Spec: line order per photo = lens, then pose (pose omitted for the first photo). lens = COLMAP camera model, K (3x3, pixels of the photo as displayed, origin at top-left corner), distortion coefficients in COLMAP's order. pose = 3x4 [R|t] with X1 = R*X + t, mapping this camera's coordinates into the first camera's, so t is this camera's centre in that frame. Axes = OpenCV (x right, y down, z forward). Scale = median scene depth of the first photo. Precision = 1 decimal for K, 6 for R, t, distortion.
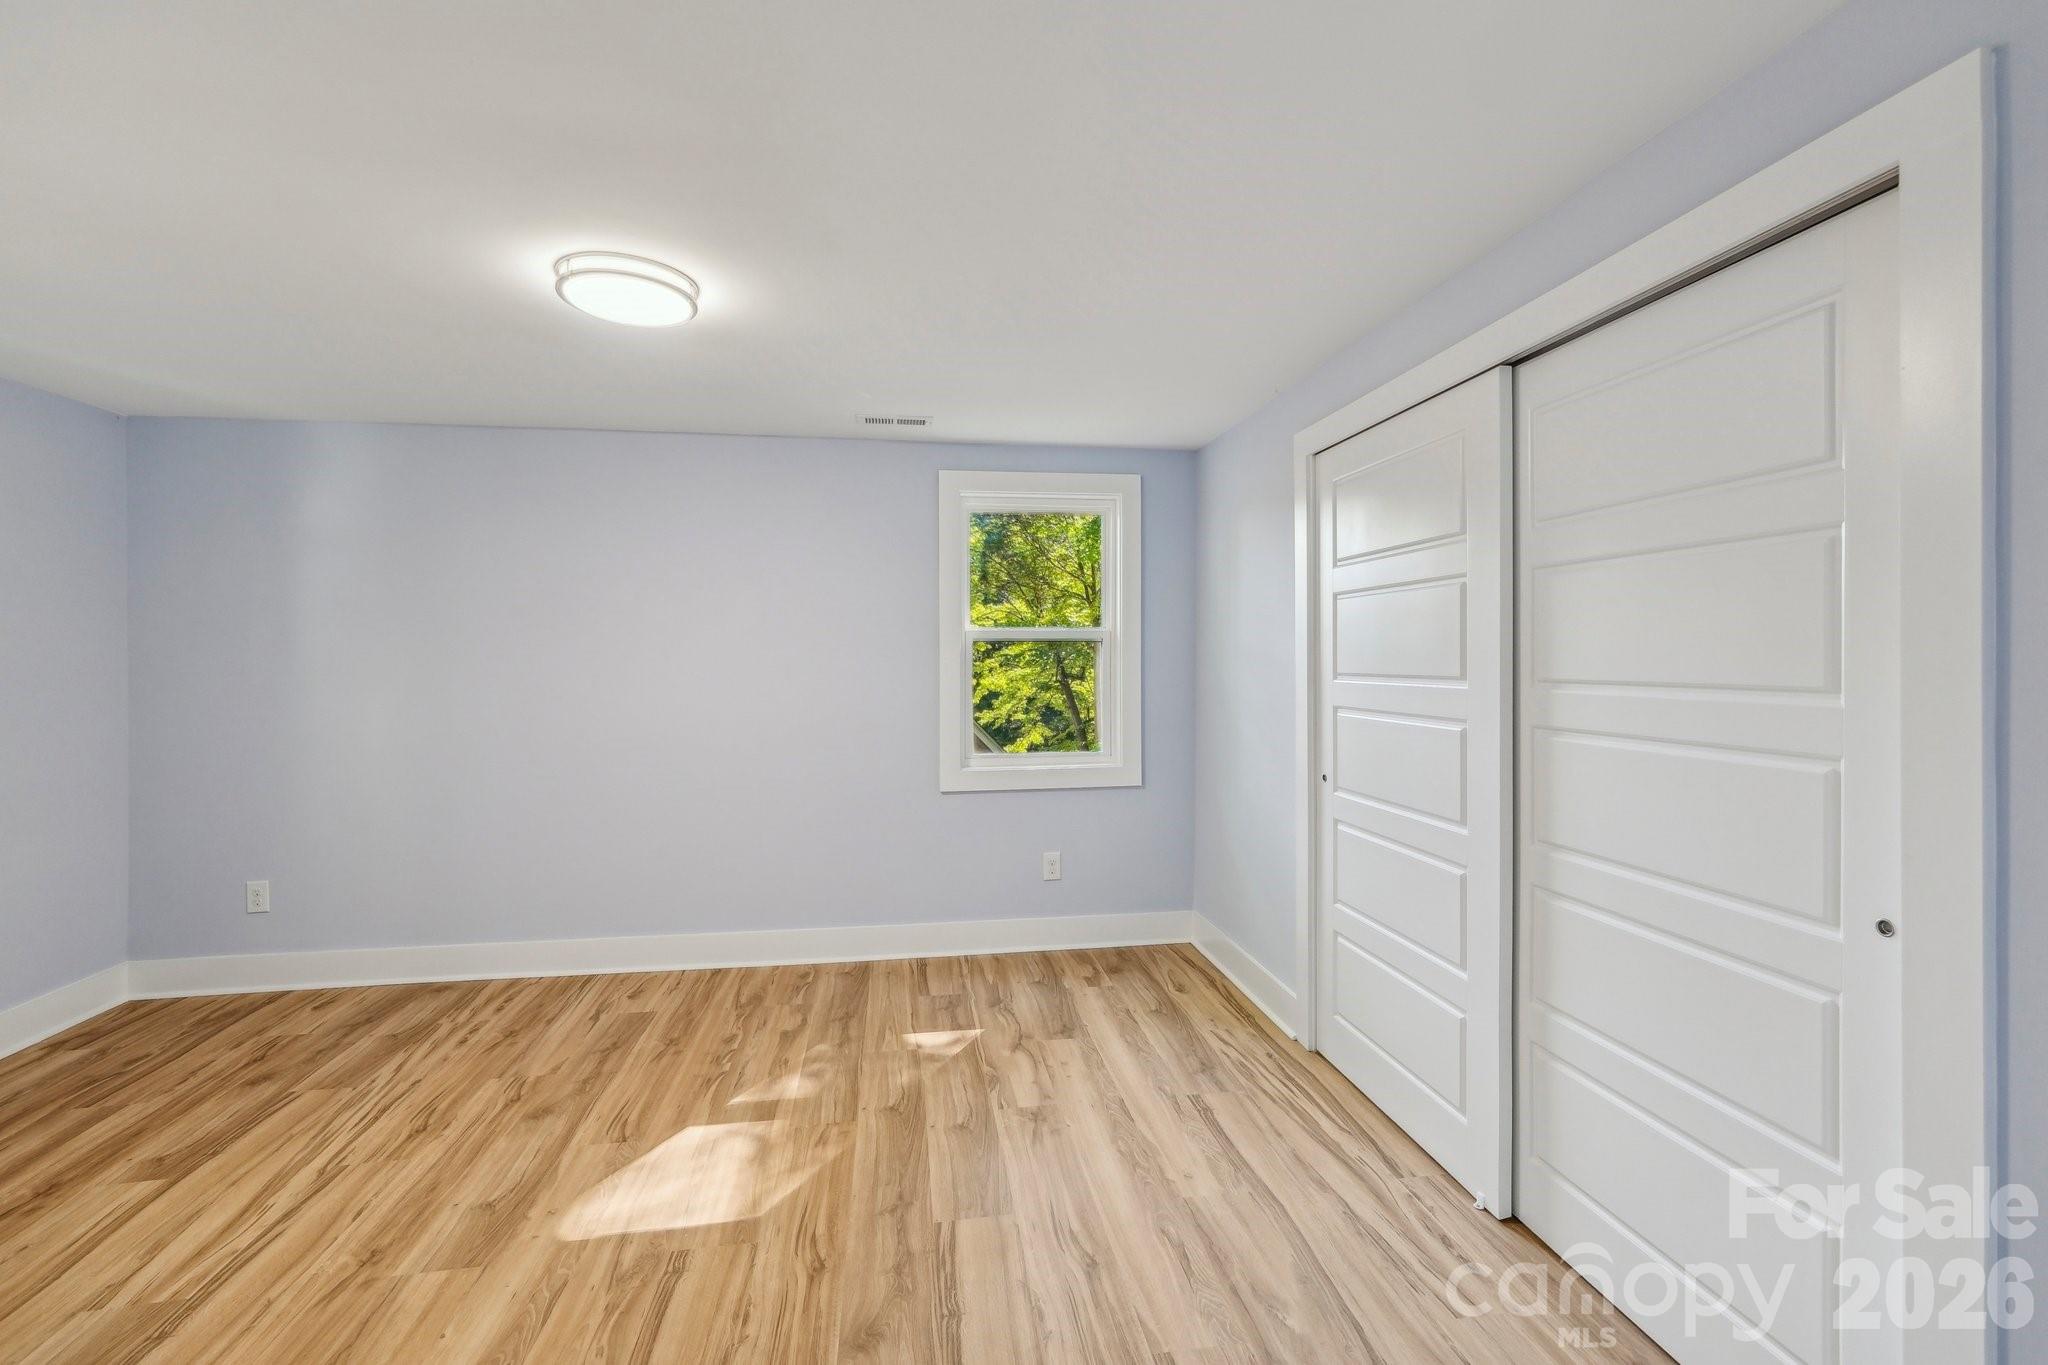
lens RADIAL K [[893.8, 0, 1026.3], [0, 893.8, 650.7], [0, 0, 1]] dist [-0.012066, 0.017005]
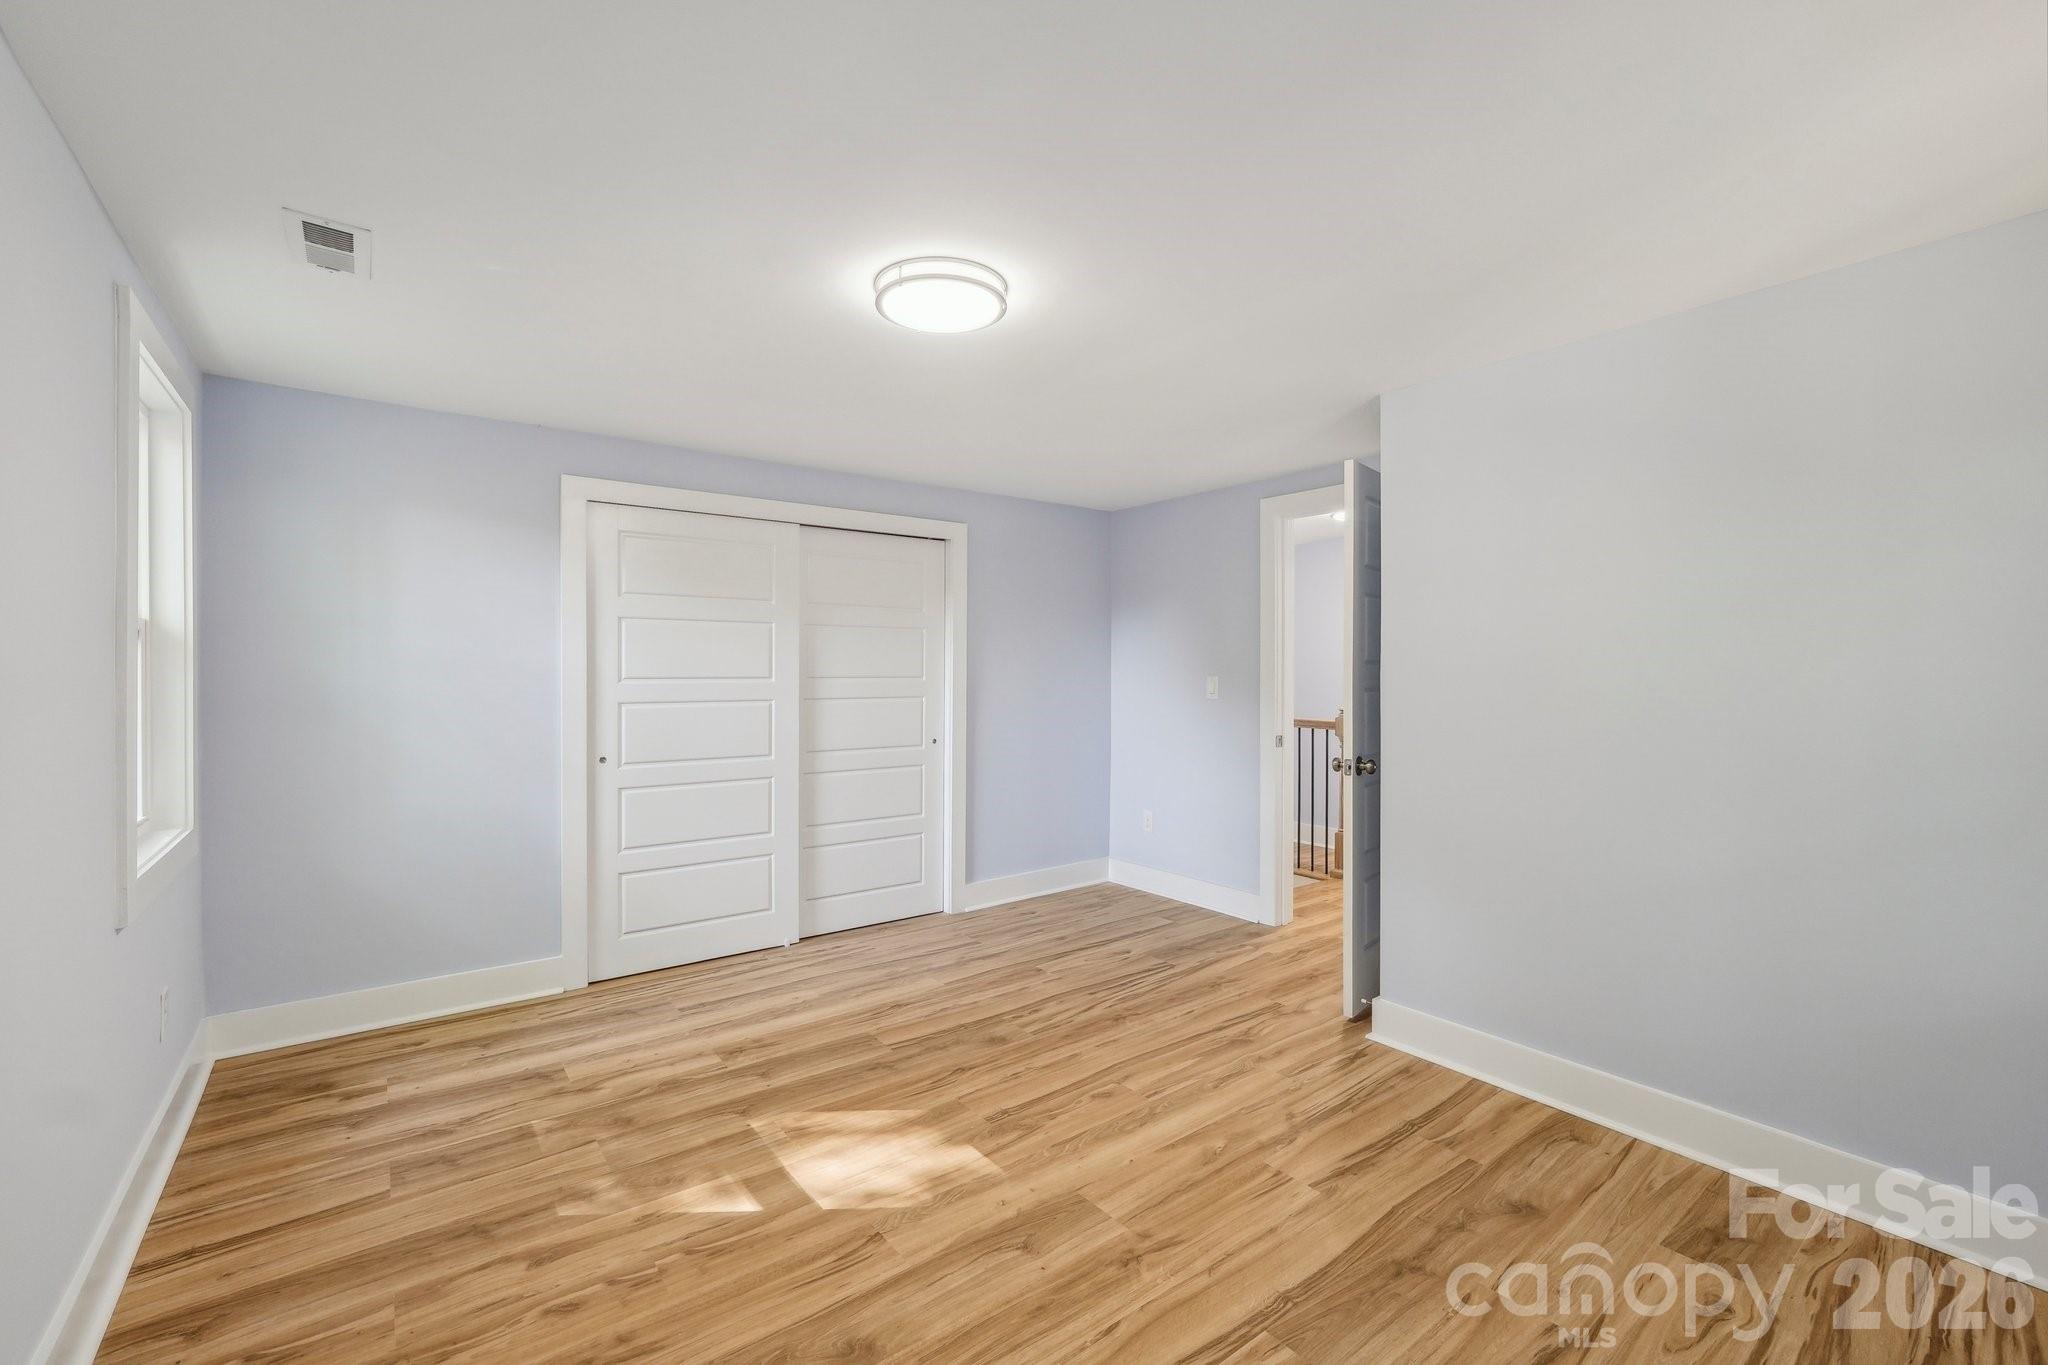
lens RADIAL K [[867.7, 0, 1031.6], [0, 867.7, 674.7], [0, 0, 1]] dist [-0.002499, 0.000172]
pose [[-0.494783, 0.003010, 0.869012, -1.062167], [-0.001210, 0.999991, -0.004153, 0.025480], [-0.869016, -0.003106, -0.494774, 1.105104]]
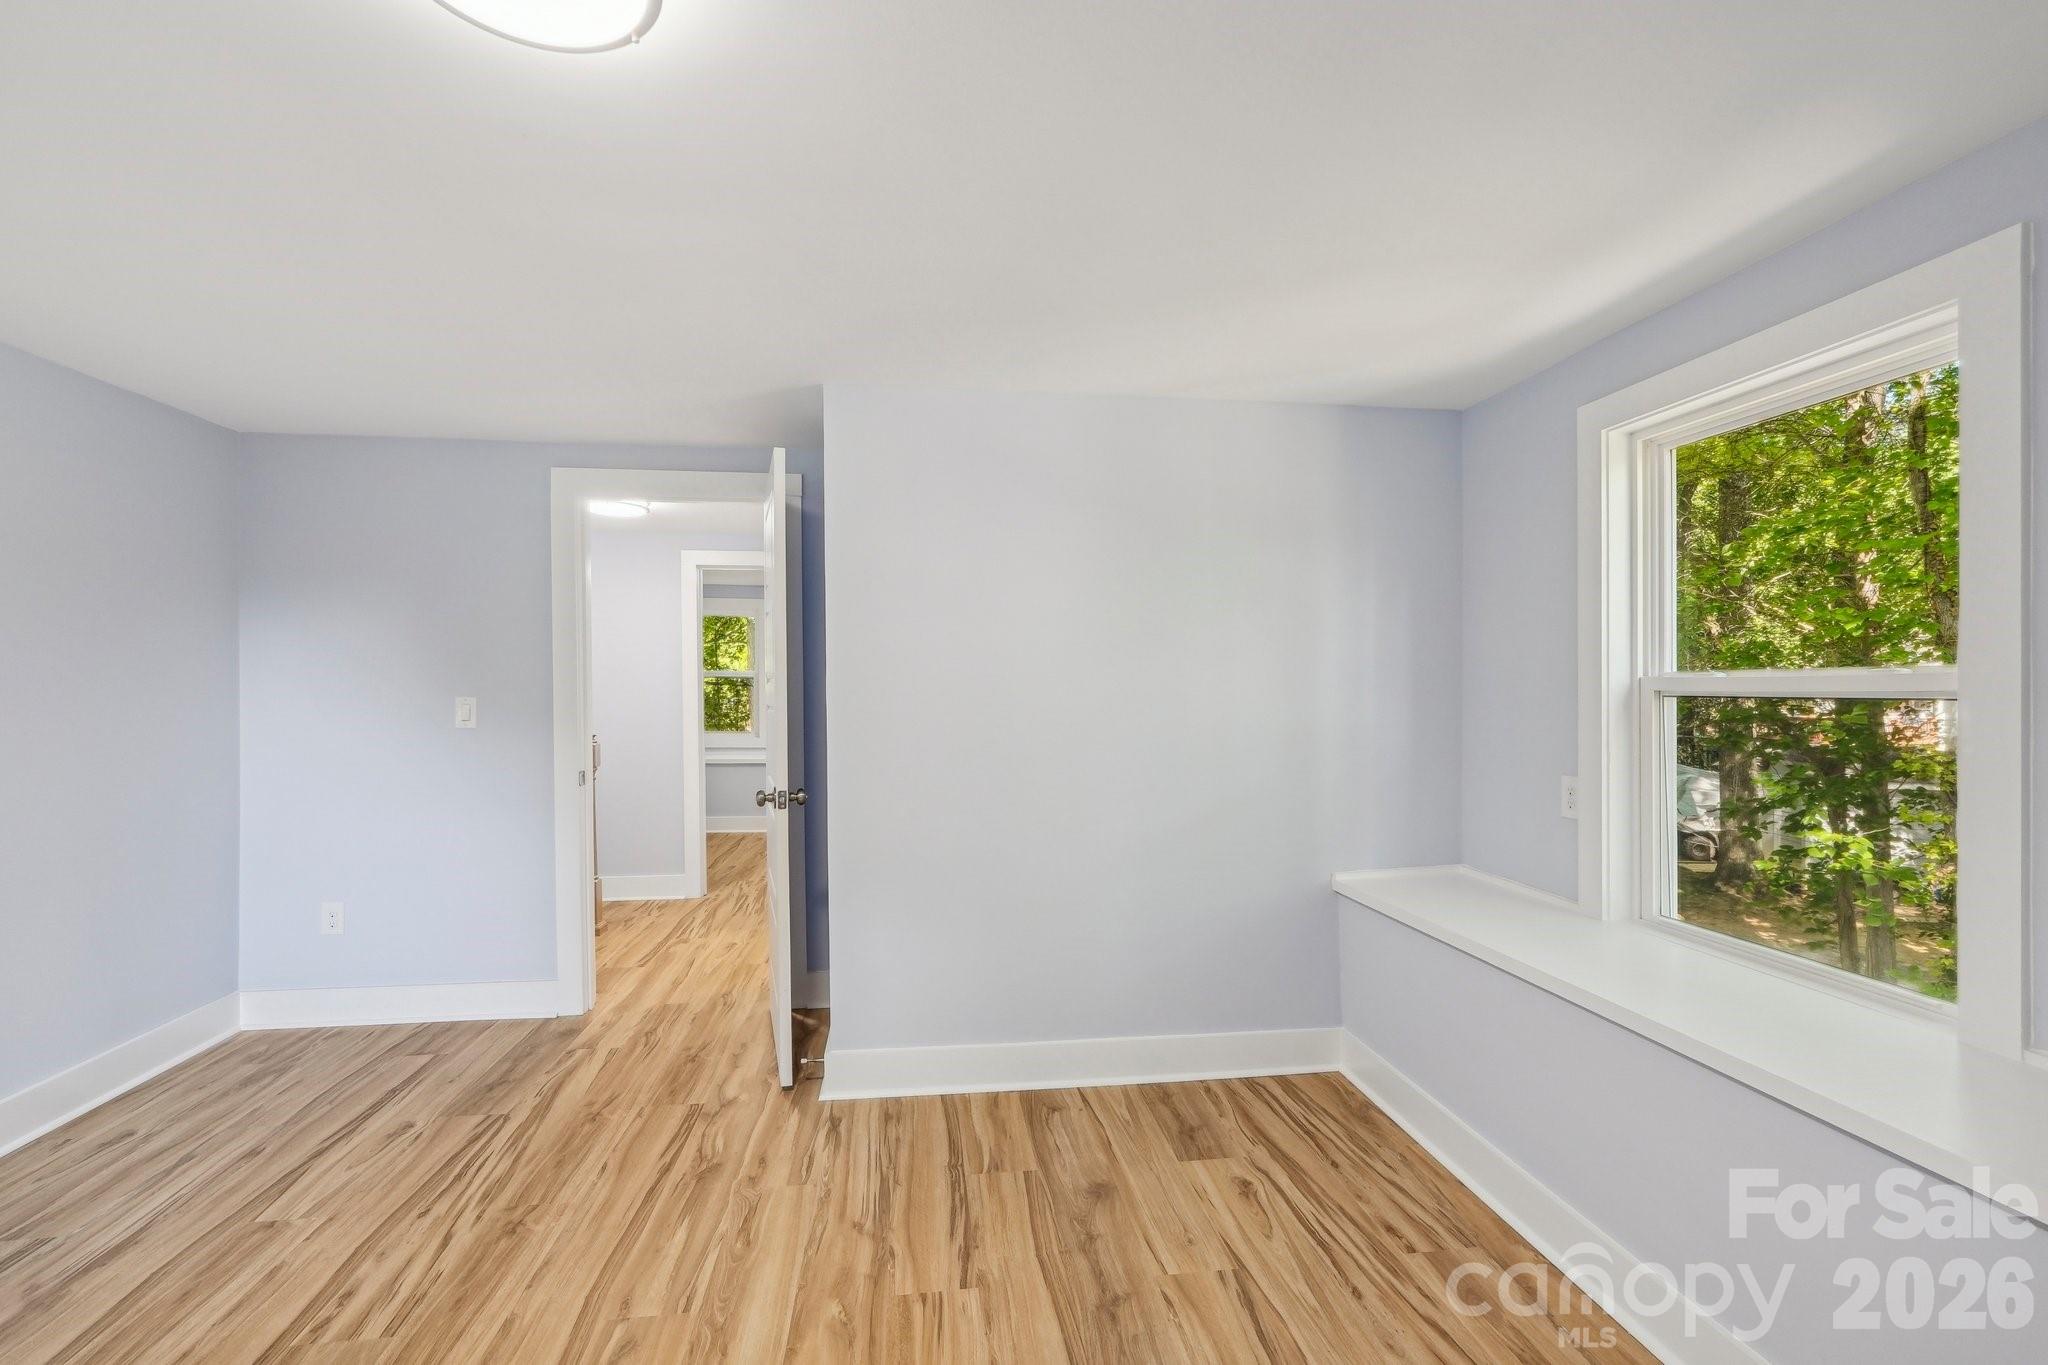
lens RADIAL K [[874.1, 0, 1026.9], [0, 874.1, 665.7], [0, 0, 1]] dist [-0.018666, 0.008511]
pose [[-0.999954, 0.006245, 0.007326, -0.572483], [0.006010, 0.999480, -0.031692, 0.022411], [-0.007520, -0.031647, -0.999471, 1.184059]]
